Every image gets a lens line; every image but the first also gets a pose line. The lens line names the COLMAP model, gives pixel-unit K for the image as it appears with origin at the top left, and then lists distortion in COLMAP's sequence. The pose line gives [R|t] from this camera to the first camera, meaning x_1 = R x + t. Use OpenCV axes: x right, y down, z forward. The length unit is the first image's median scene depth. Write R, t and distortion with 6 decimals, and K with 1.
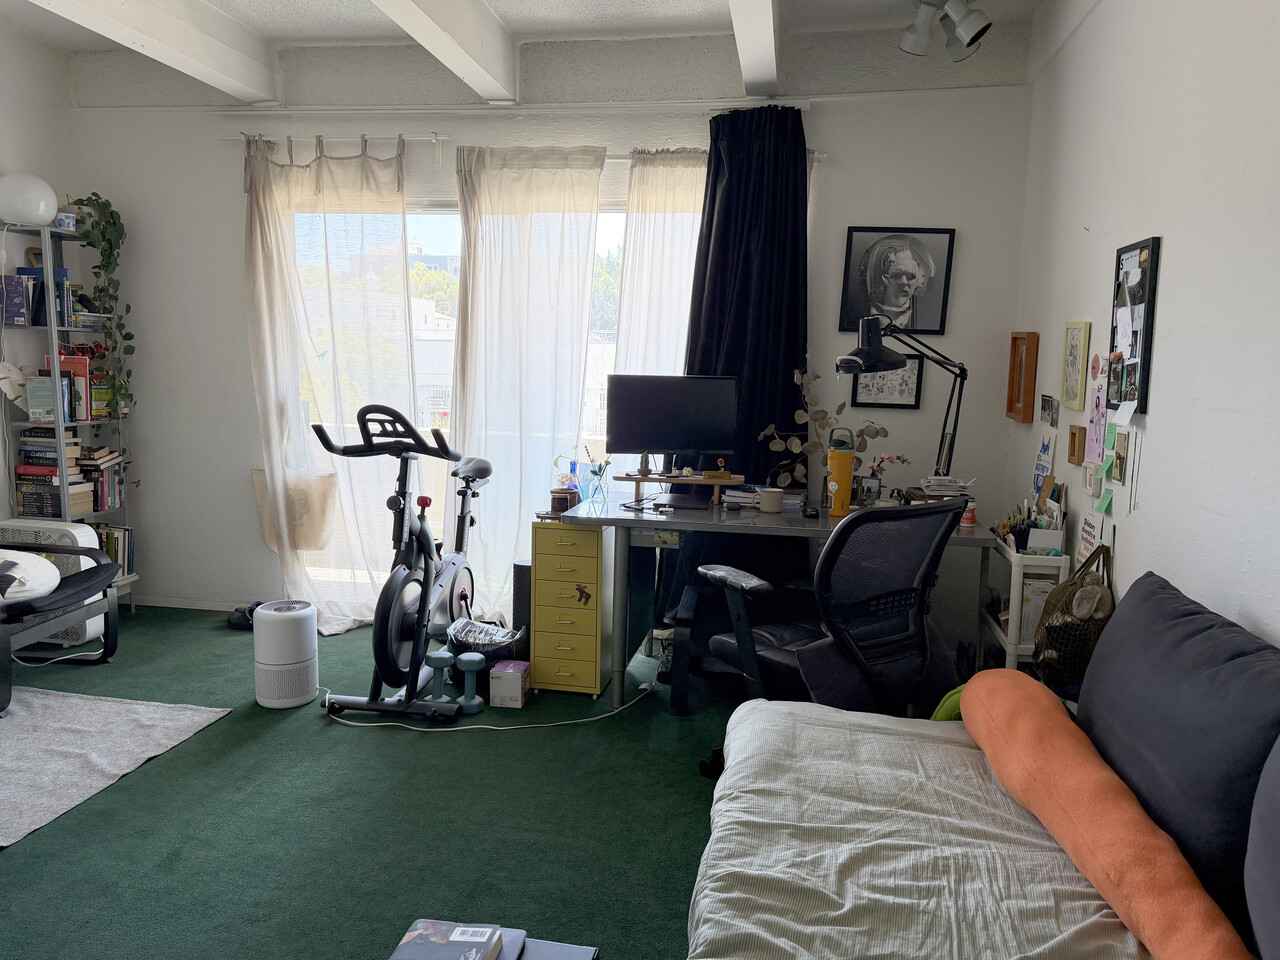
lens RADIAL K [[892.3, 0, 638.6], [0, 892.3, 477.0], [0, 0, 1]] dist [0.003010, 0.000735]
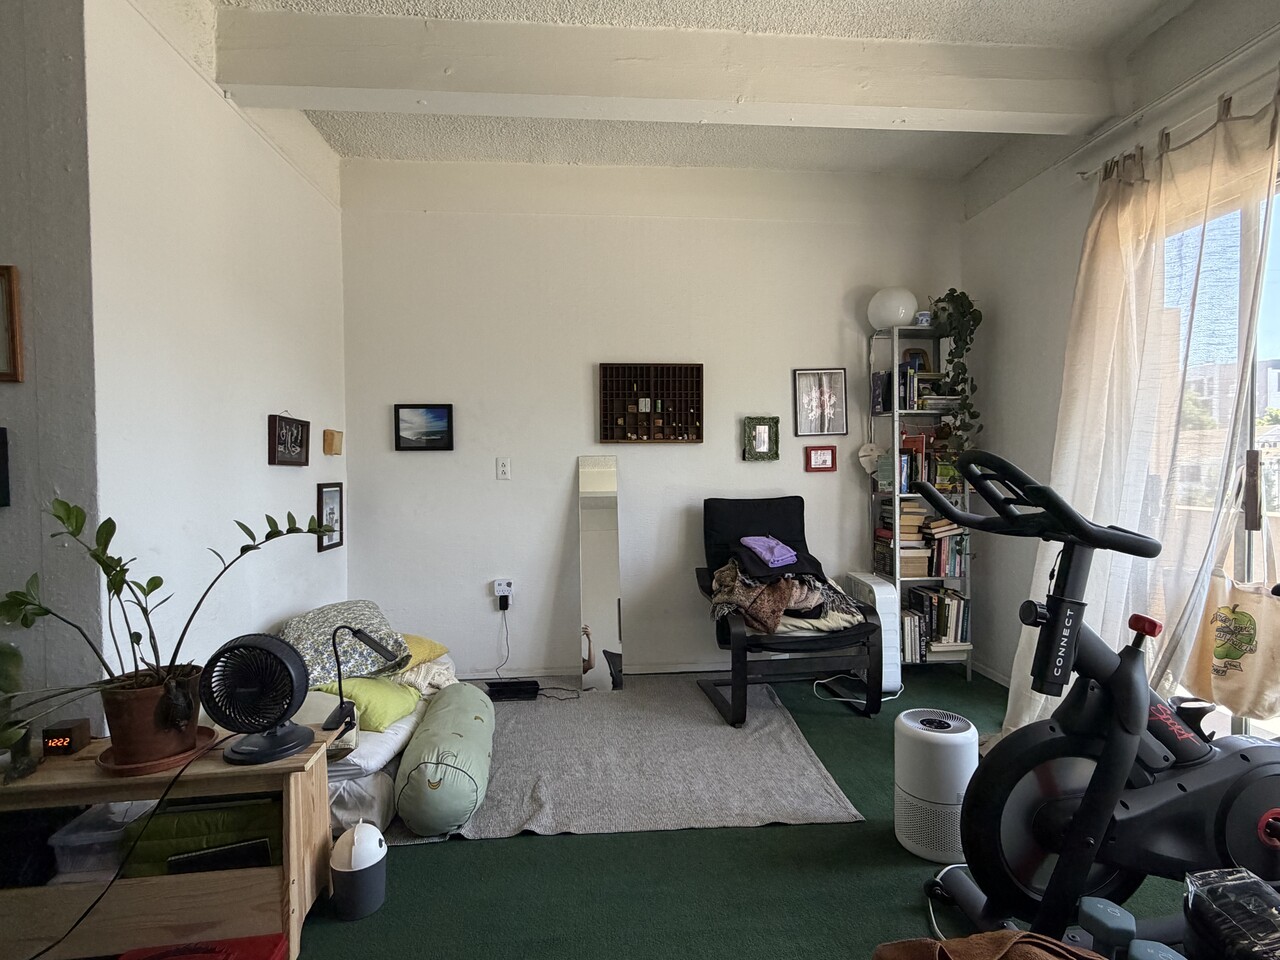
lens RADIAL K [[636.9, 0, 640.9], [0, 636.9, 484.0], [0, 0, 1]] dist [-0.003725, -0.000076]
pose [[0.229877, -0.003911, -0.973212, 0.069347], [-0.106187, 0.993921, -0.029076, -0.013776], [0.967409, 0.110026, 0.228064, 0.483225]]
